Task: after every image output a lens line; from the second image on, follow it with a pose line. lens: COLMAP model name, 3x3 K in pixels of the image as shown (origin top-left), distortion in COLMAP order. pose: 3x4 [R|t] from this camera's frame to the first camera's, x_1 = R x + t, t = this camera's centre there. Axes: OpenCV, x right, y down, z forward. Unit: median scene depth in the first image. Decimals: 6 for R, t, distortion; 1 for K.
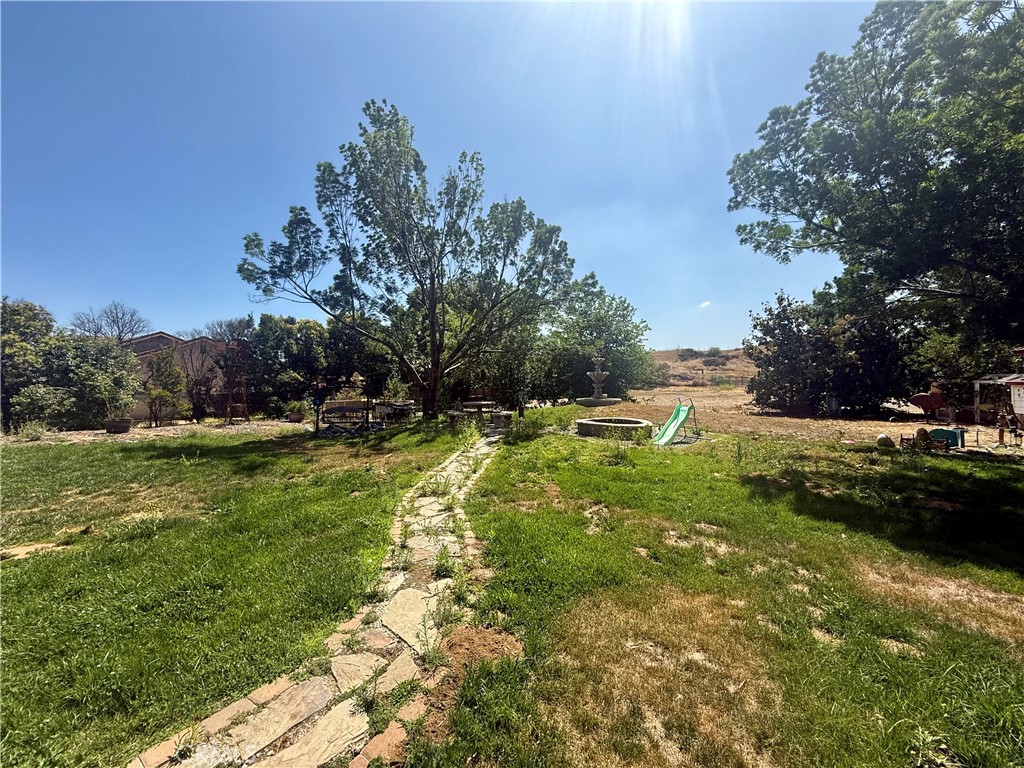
lens RADIAL K [[410.7, 0, 505.1], [0, 410.7, 380.6], [0, 0, 1]] dist [0.002771, -0.000337]
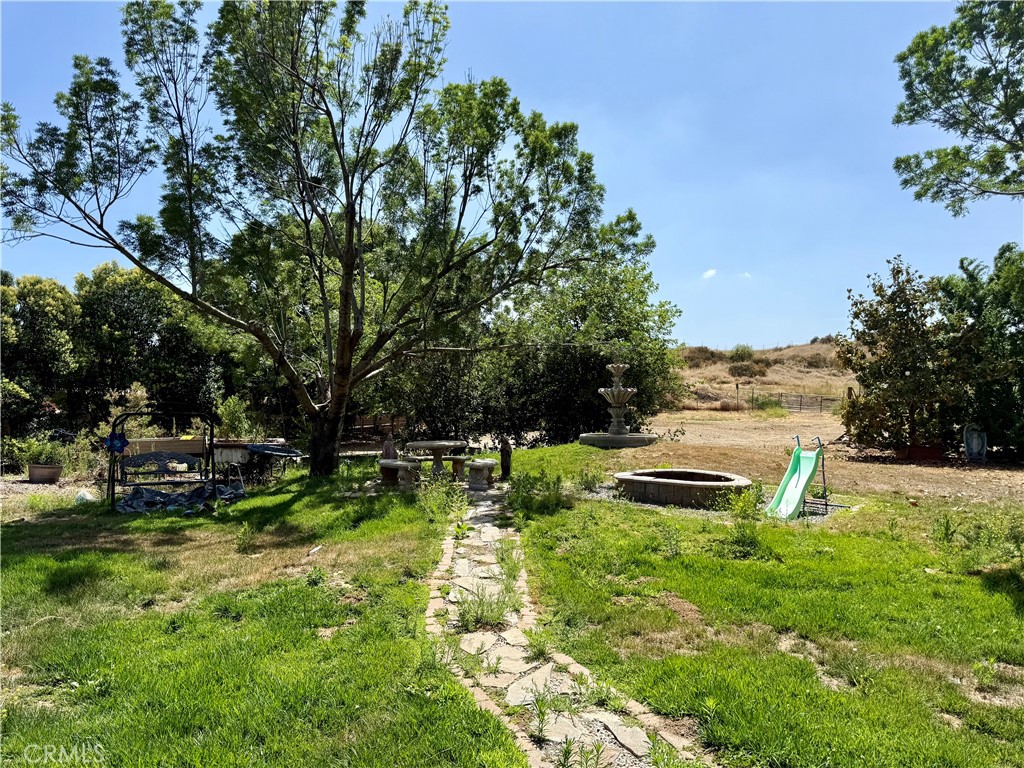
lens RADIAL K [[726.8, 0, 448.0], [0, 726.8, 378.1], [0, 0, 1]] dist [0.029604, -0.030525]
pose [[0.986873, 0.011486, 0.161087, -0.201400], [-0.007650, 0.999673, -0.024416, -0.008845], [-0.161315, 0.022863, 0.986638, 0.045538]]
